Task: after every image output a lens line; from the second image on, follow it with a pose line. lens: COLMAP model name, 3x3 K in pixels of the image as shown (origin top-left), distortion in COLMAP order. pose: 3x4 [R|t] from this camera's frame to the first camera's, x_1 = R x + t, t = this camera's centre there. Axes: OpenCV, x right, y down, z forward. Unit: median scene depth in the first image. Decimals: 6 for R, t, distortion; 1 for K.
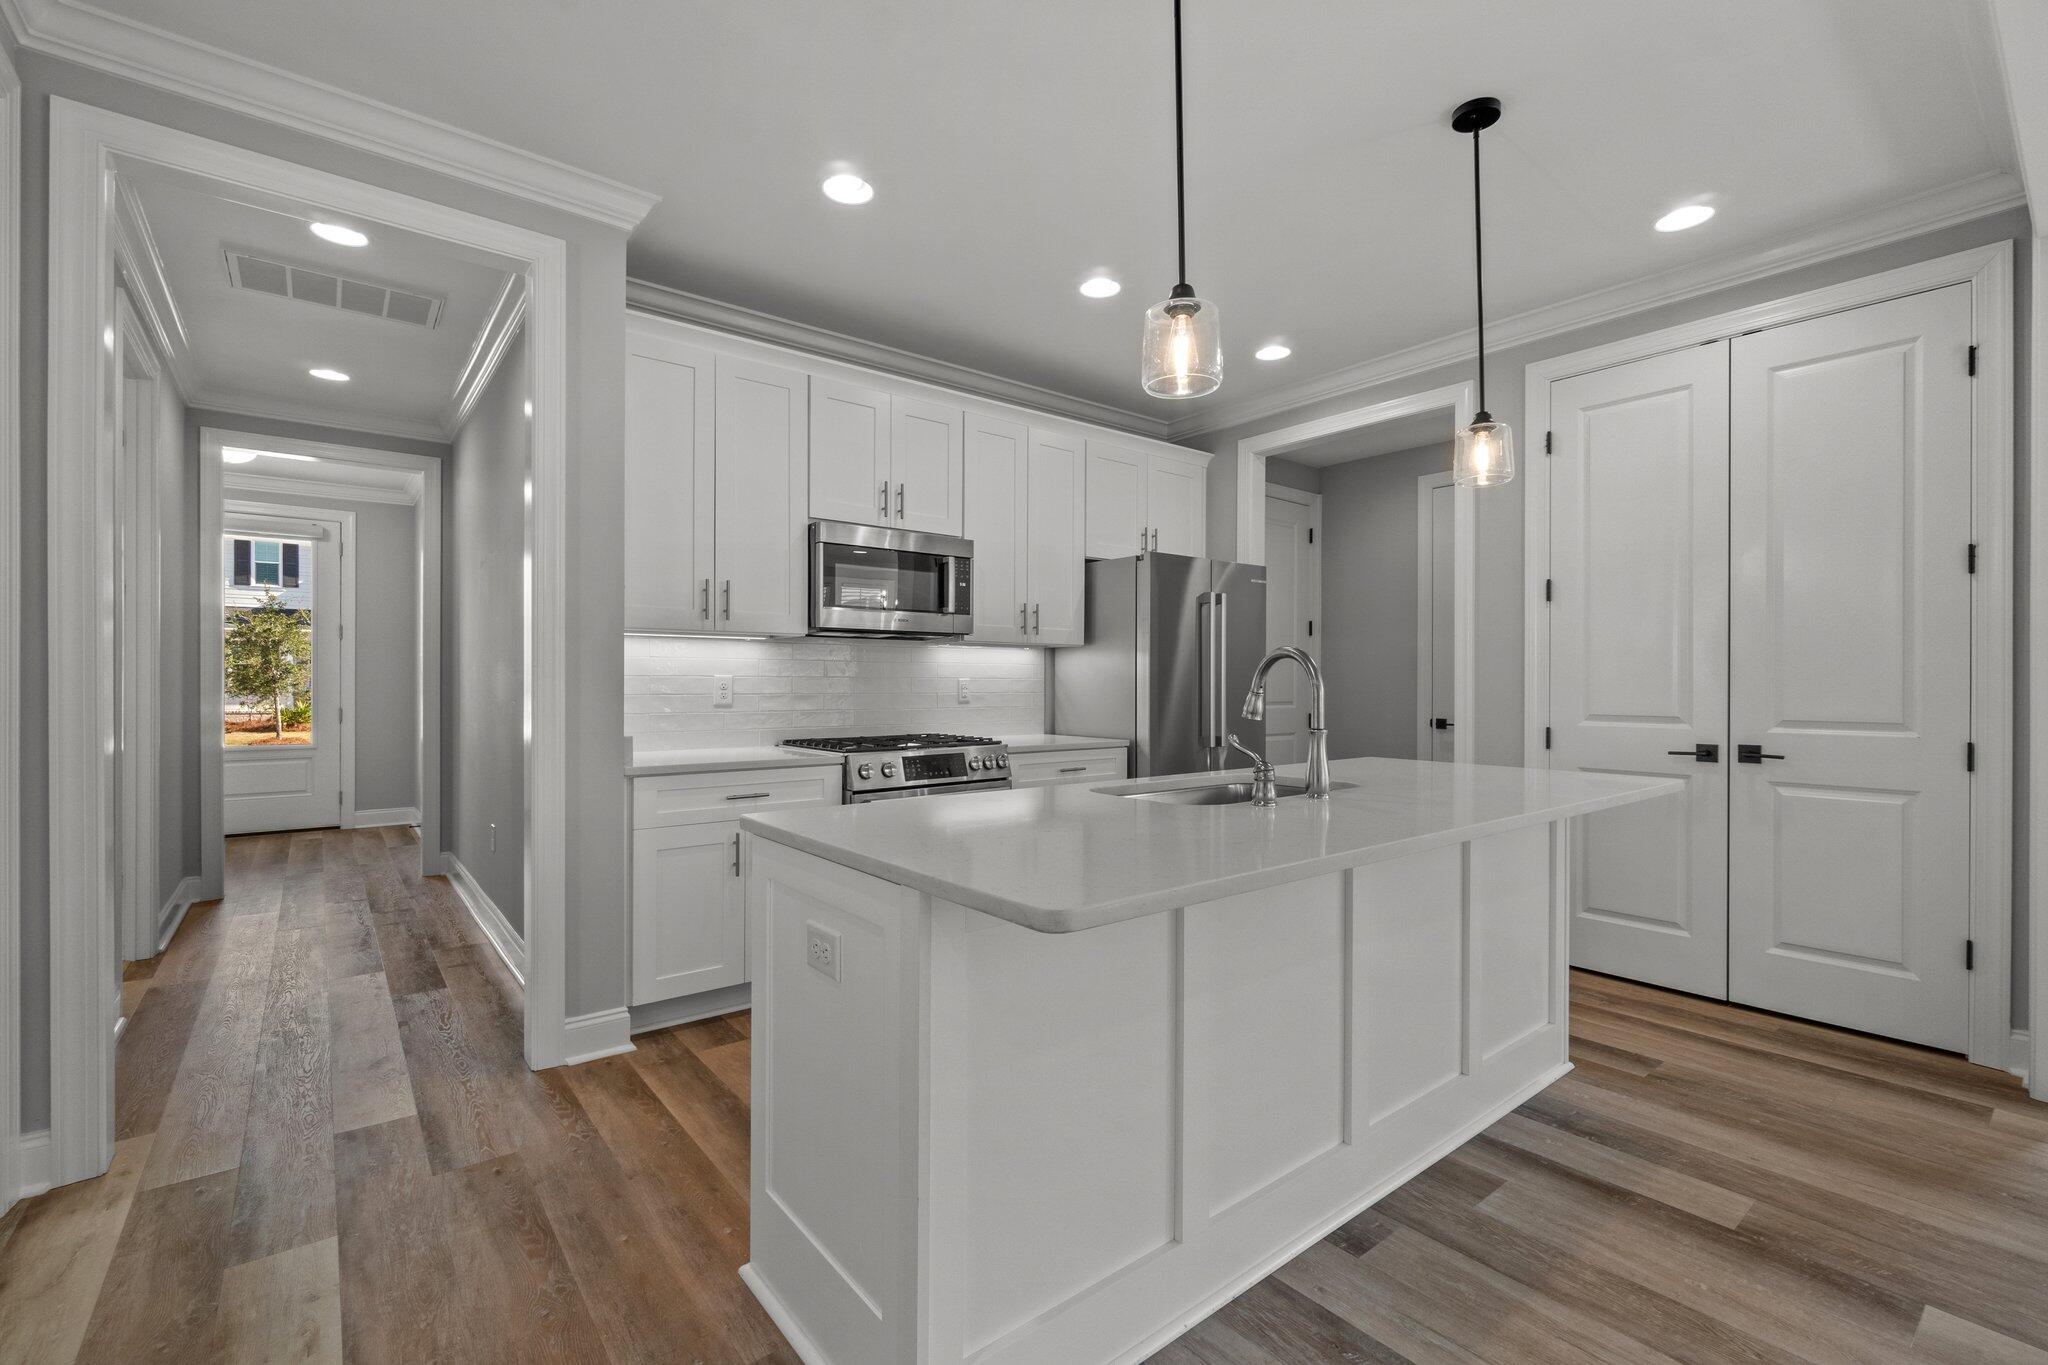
lens RADIAL K [[895.0, 0, 1015.1], [0, 895.0, 682.7], [0, 0, 1]] dist [0.002691, 0.000341]
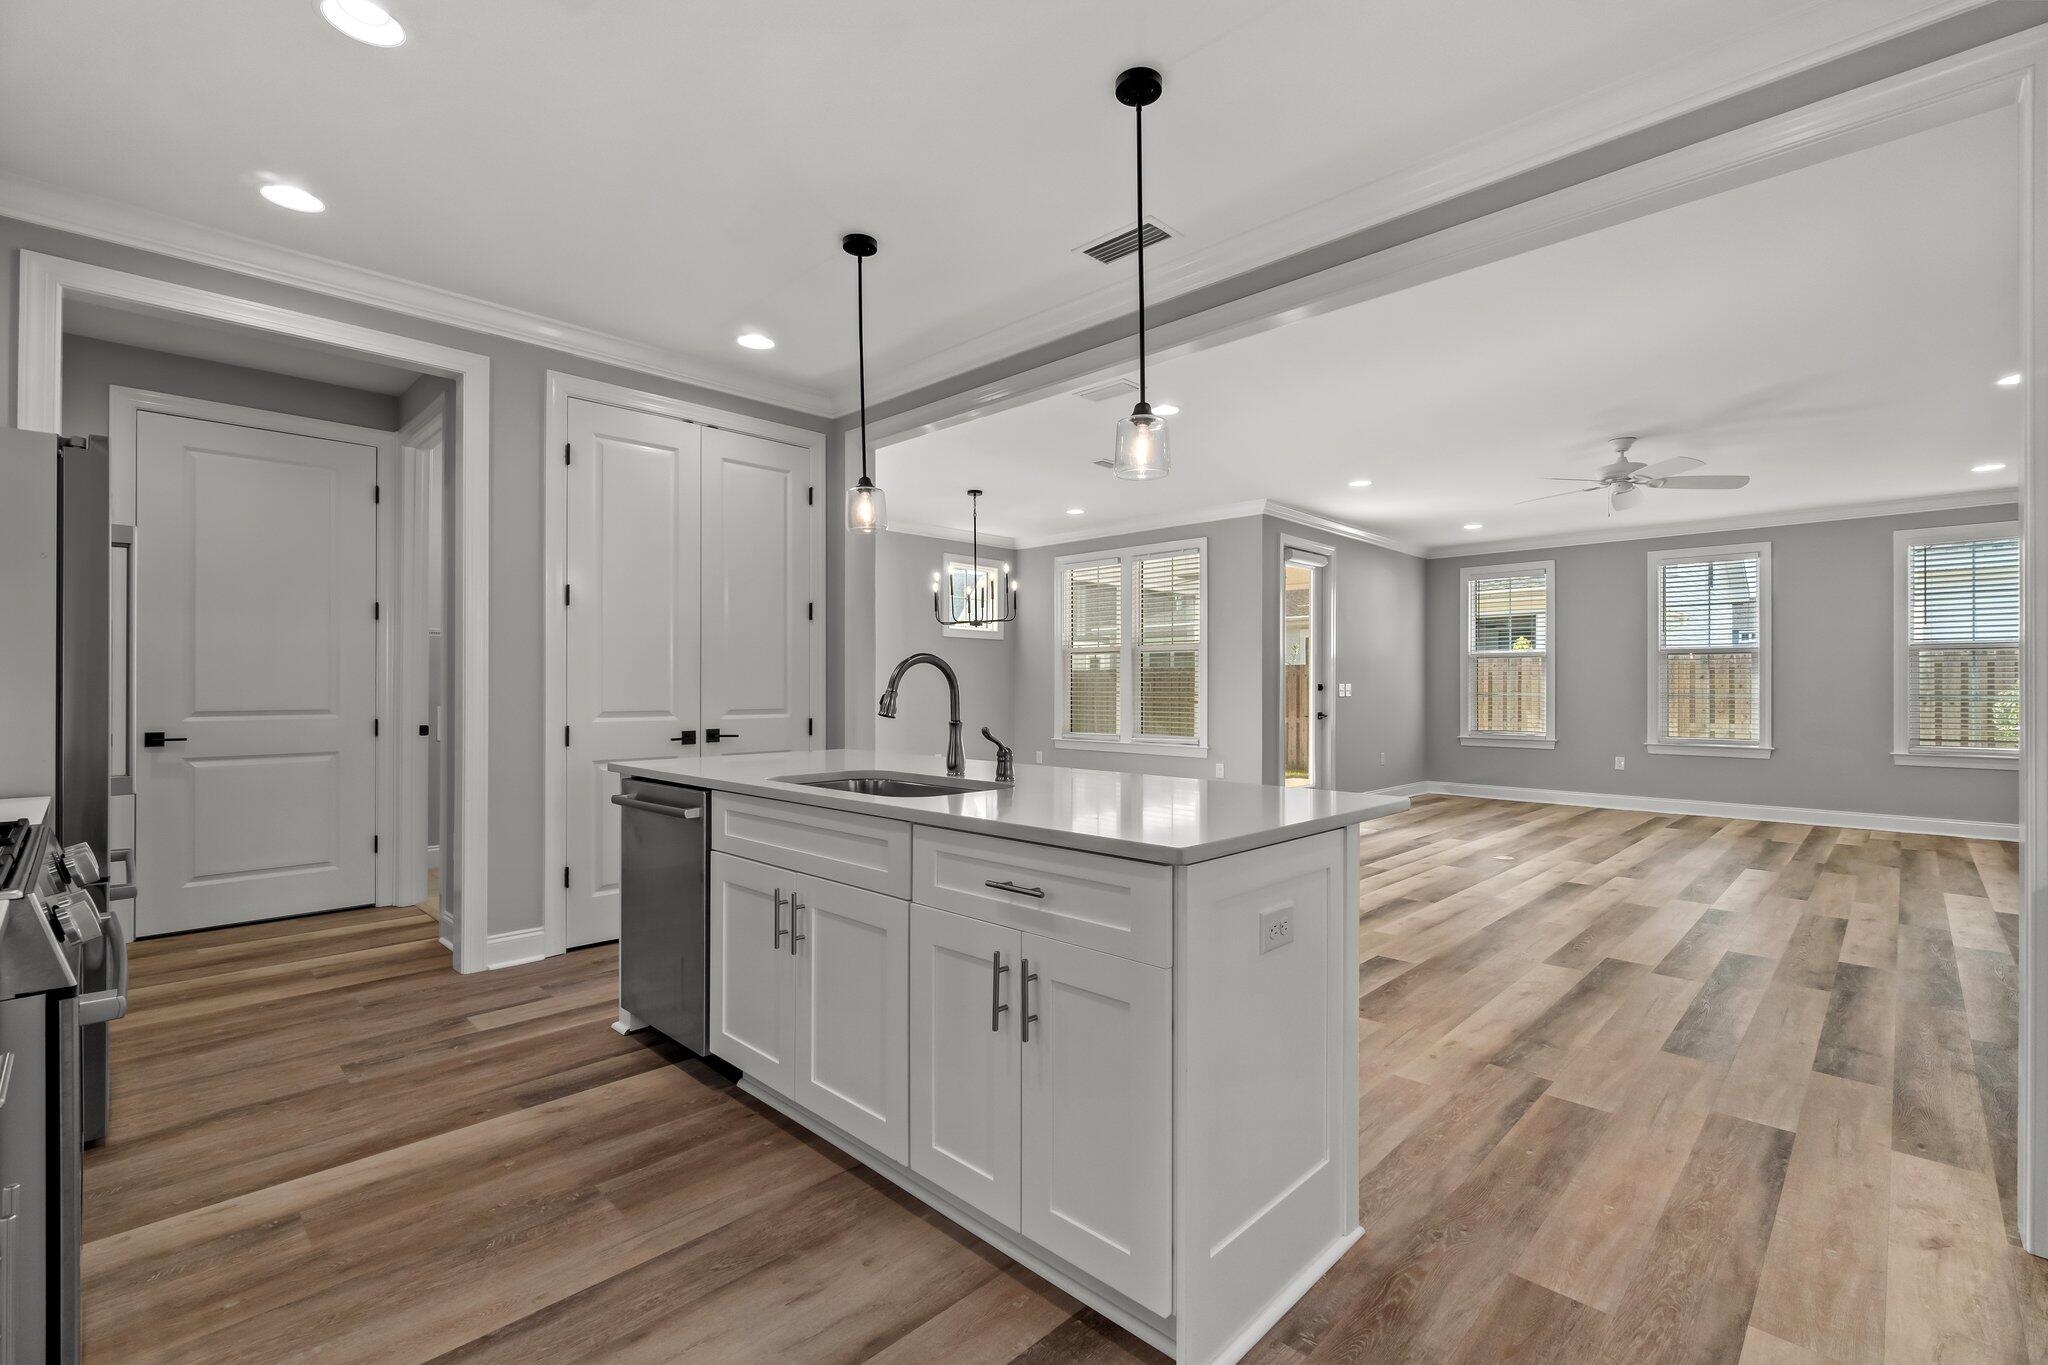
lens RADIAL K [[895.0, 0, 1025.4], [0, 895.0, 678.2], [0, 0, 1]] dist [0.002691, 0.000341]
pose [[-0.127932, 0.001611, 0.991782, -0.611633], [-0.002655, 0.999995, -0.001967, -0.006758], [-0.991779, -0.002885, -0.127927, 0.722572]]
